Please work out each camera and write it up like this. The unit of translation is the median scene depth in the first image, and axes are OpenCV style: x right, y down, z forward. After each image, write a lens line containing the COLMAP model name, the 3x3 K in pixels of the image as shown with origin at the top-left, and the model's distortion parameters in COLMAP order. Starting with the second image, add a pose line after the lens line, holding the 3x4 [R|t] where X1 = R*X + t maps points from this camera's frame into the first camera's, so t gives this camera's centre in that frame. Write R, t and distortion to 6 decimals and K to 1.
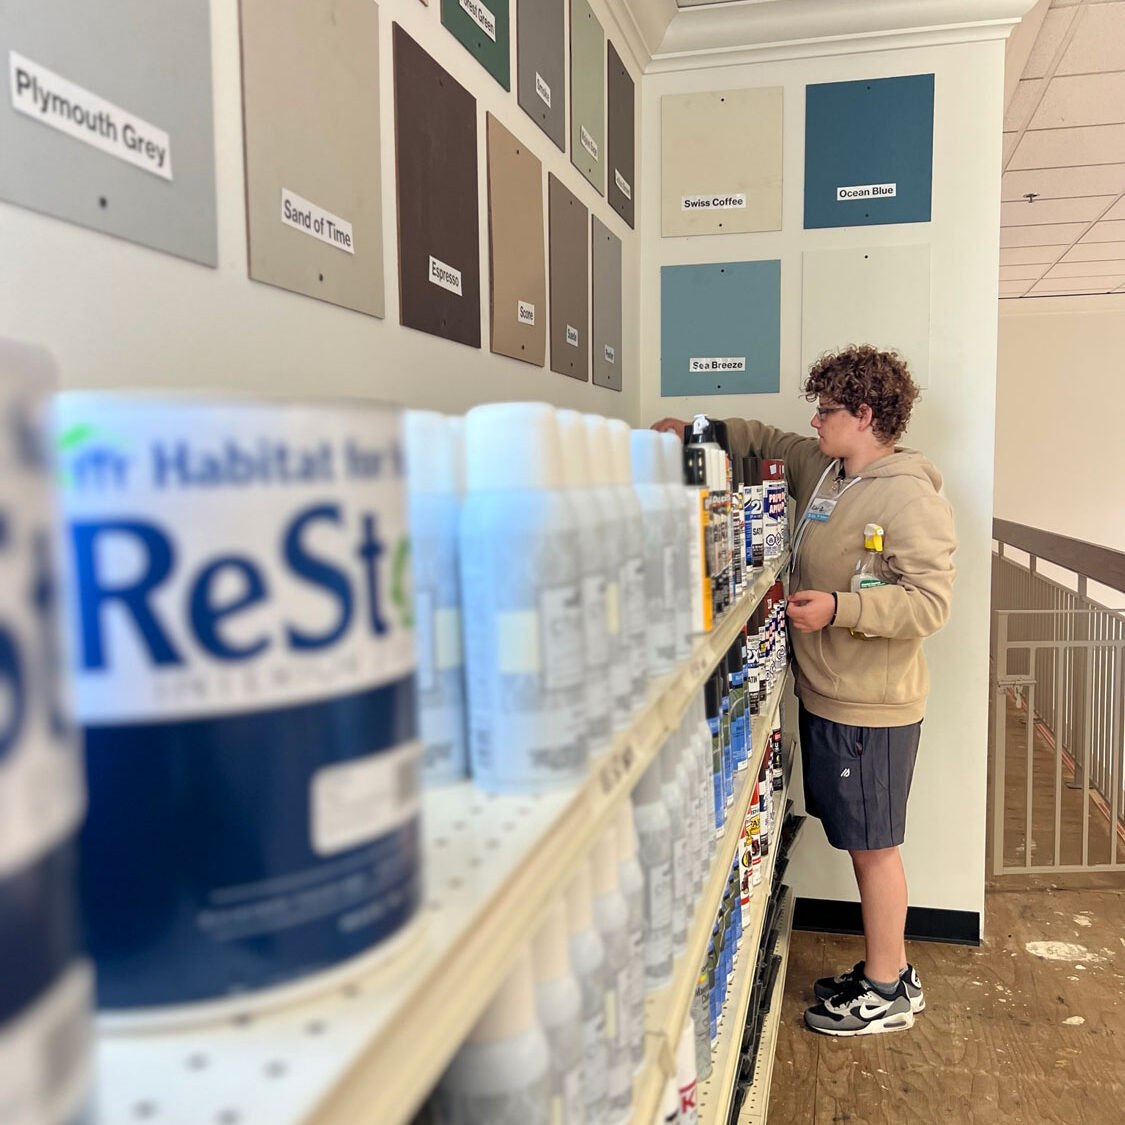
lens RADIAL K [[1161.5, 0, 566.8], [0, 1161.5, 556.5], [0, 0, 1]] dist [0.013516, 0.000000]
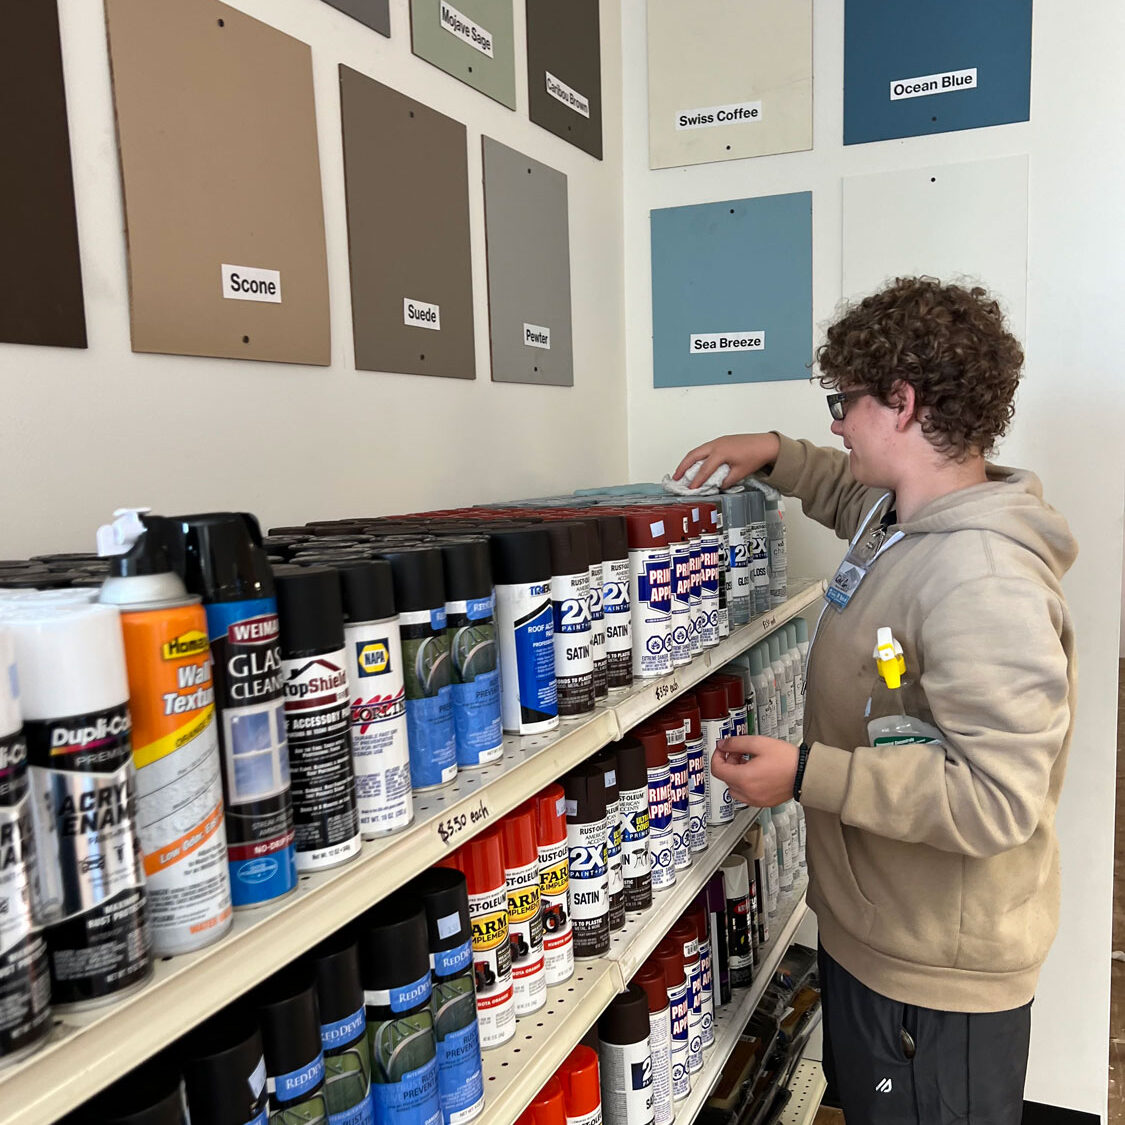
lens RADIAL K [[1161.5, 0, 559.6], [0, 1161.5, 565.0], [0, 0, 1]] dist [0.013516, 0.000000]
pose [[0.985122, -0.000710, -0.171855, 0.157914], [0.006265, 0.999475, 0.031779, -0.051666], [0.171743, -0.032383, 0.984609, 0.272286]]
